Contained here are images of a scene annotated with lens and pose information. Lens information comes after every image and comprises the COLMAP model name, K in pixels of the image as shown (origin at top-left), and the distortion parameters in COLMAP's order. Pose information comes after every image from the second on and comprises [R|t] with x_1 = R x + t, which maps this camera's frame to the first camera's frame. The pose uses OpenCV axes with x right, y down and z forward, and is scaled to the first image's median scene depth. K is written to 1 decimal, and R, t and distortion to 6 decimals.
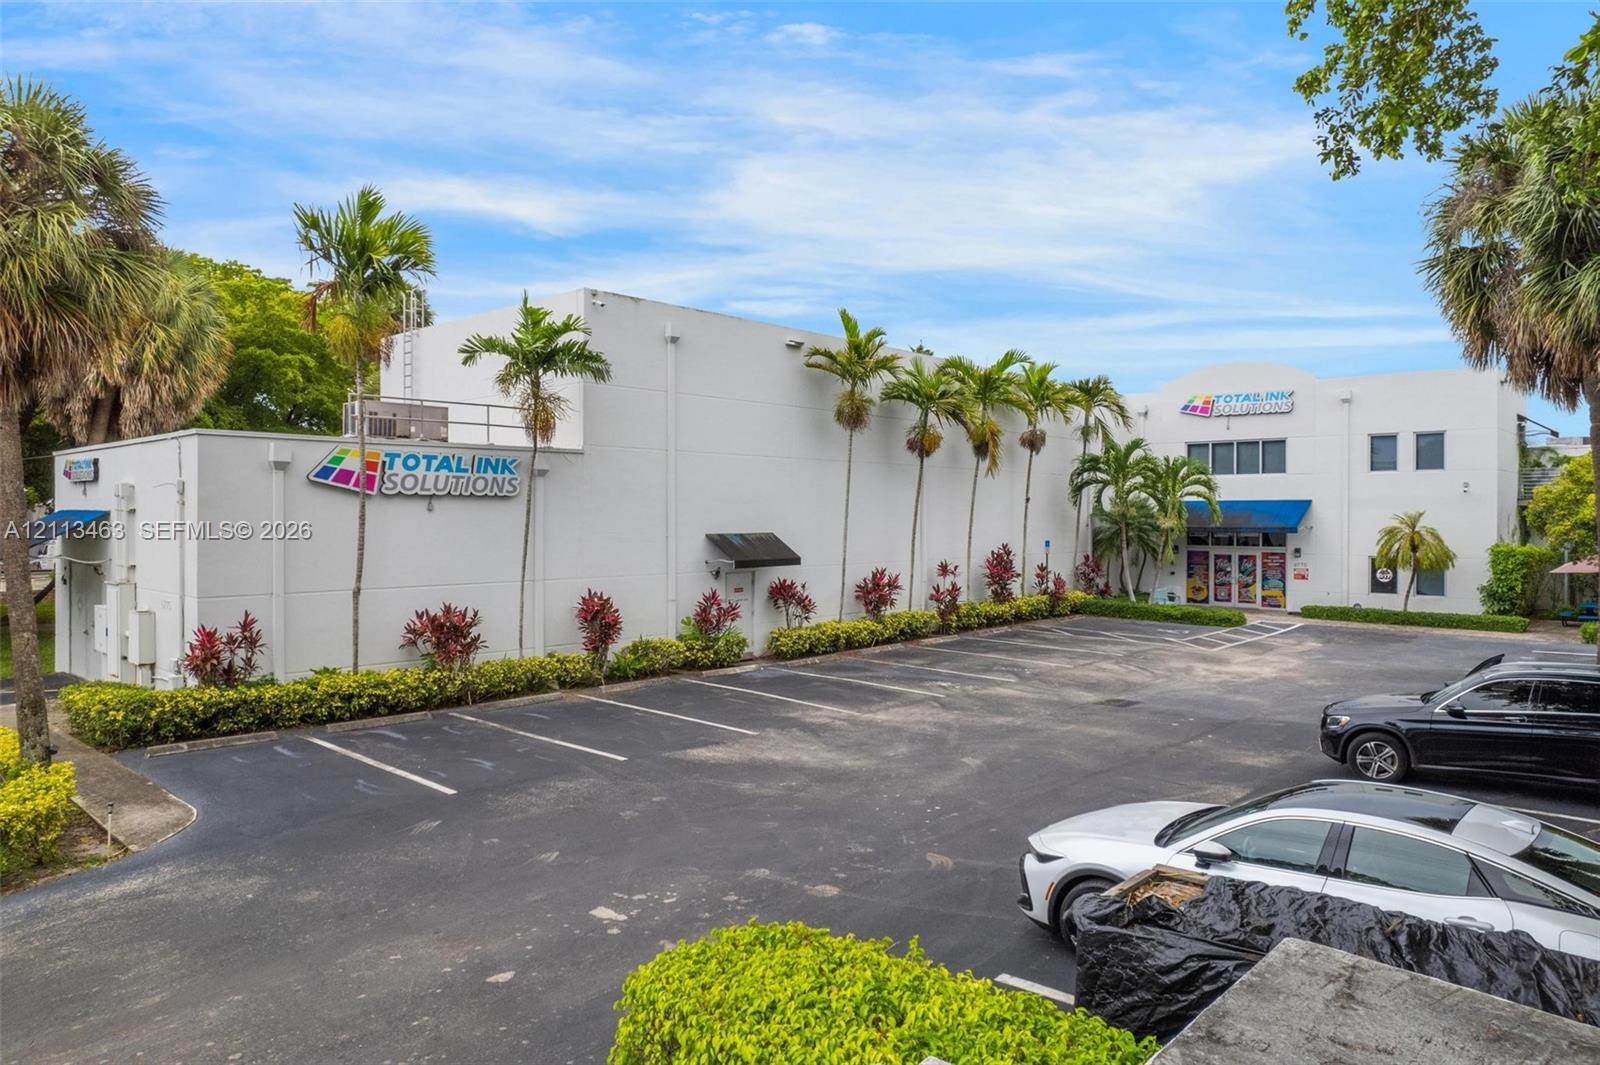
lens RADIAL K [[1039.9, 0, 794.9], [0, 1039.9, 510.5], [0, 0, 1]] dist [-0.067366, 0.064026]
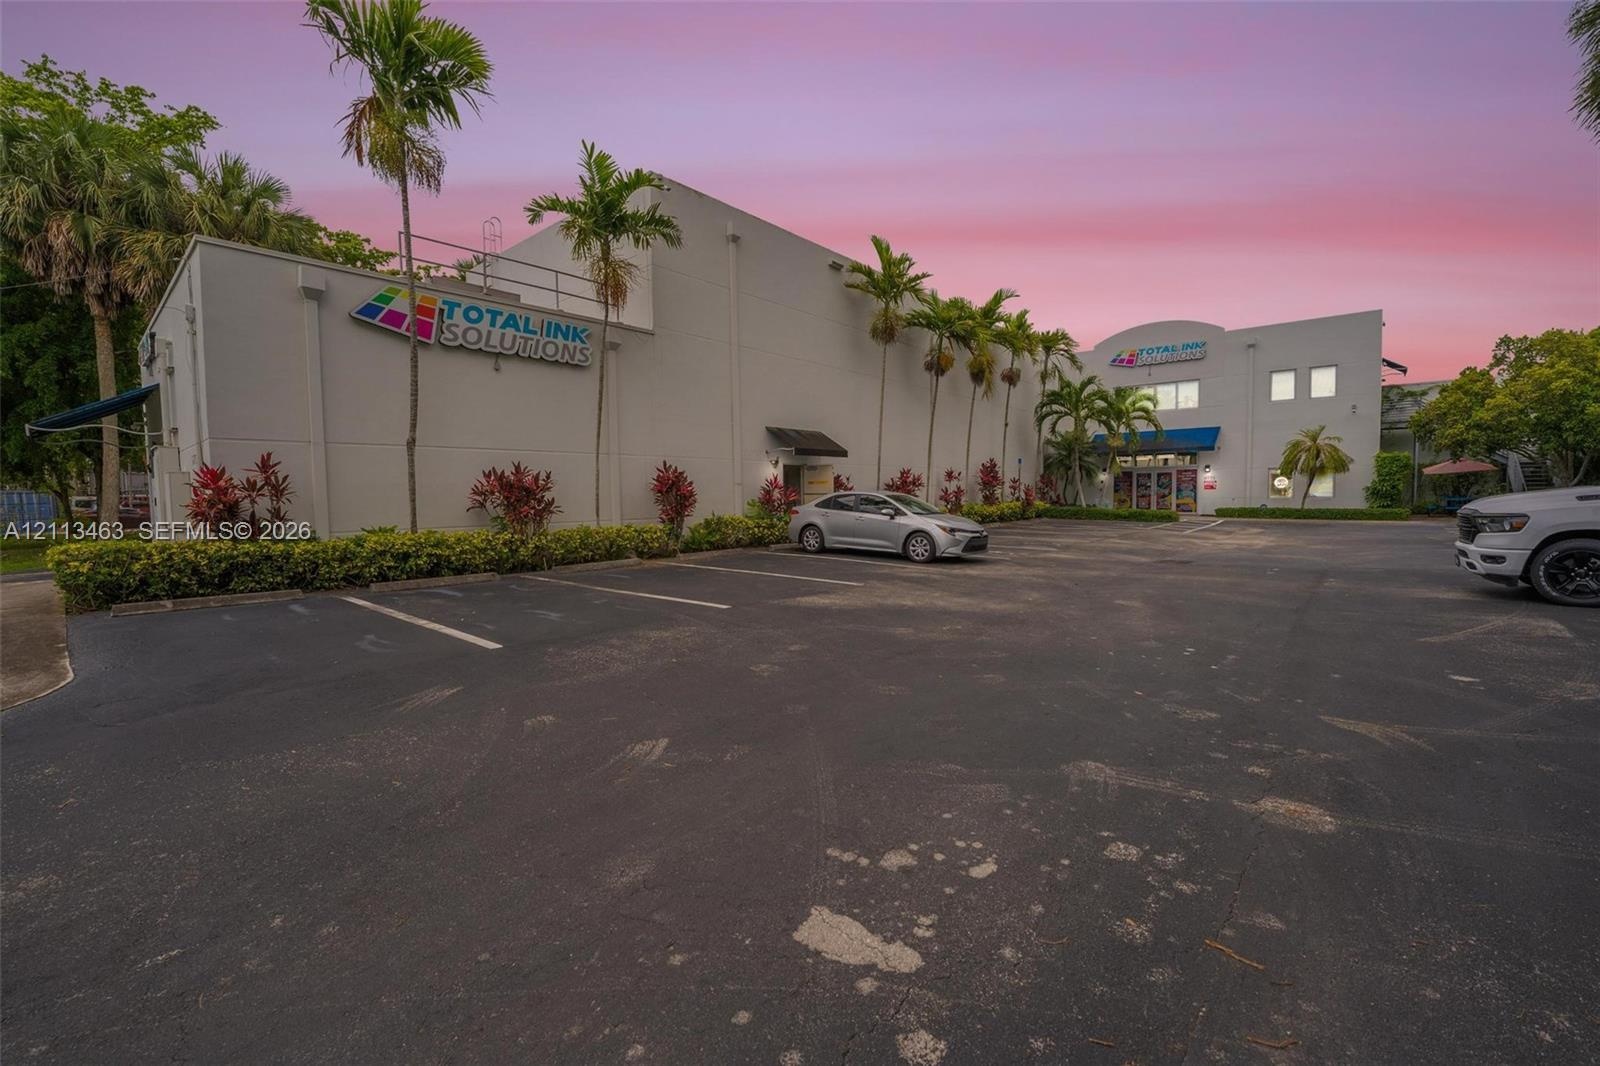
lens RADIAL K [[655.6, 0, 795.3], [0, 655.6, 530.1], [0, 0, 1]] dist [-0.029876, 0.005701]
pose [[0.999400, -0.018851, 0.029071, -0.092080], [0.017137, 0.998164, 0.058091, 0.111151], [-0.030113, -0.057558, 0.997888, 0.360415]]
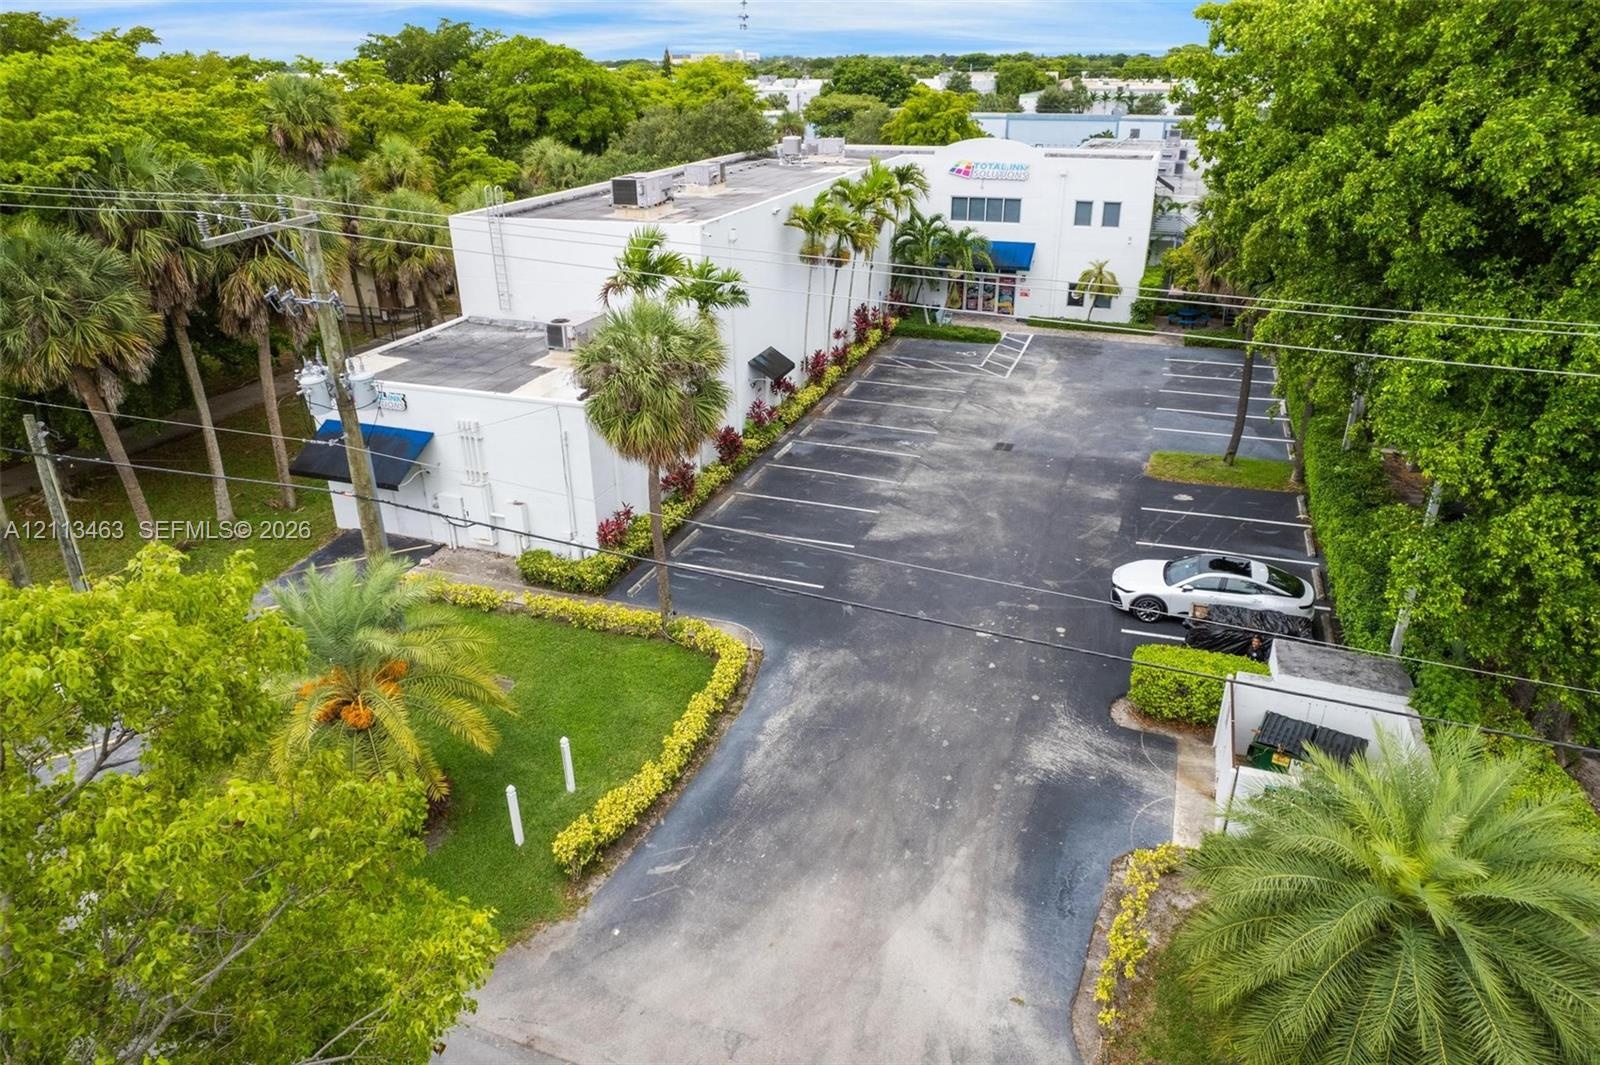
lens RADIAL K [[1039.9, 0, 794.9], [0, 1039.9, 510.5], [0, 0, 1]] dist [-0.067366, 0.064026]
pose [[0.922140, -0.166911, 0.348997, -0.703574], [0.011652, 0.913708, 0.406203, -0.471103], [-0.386681, -0.370510, 0.844512, -0.462256]]
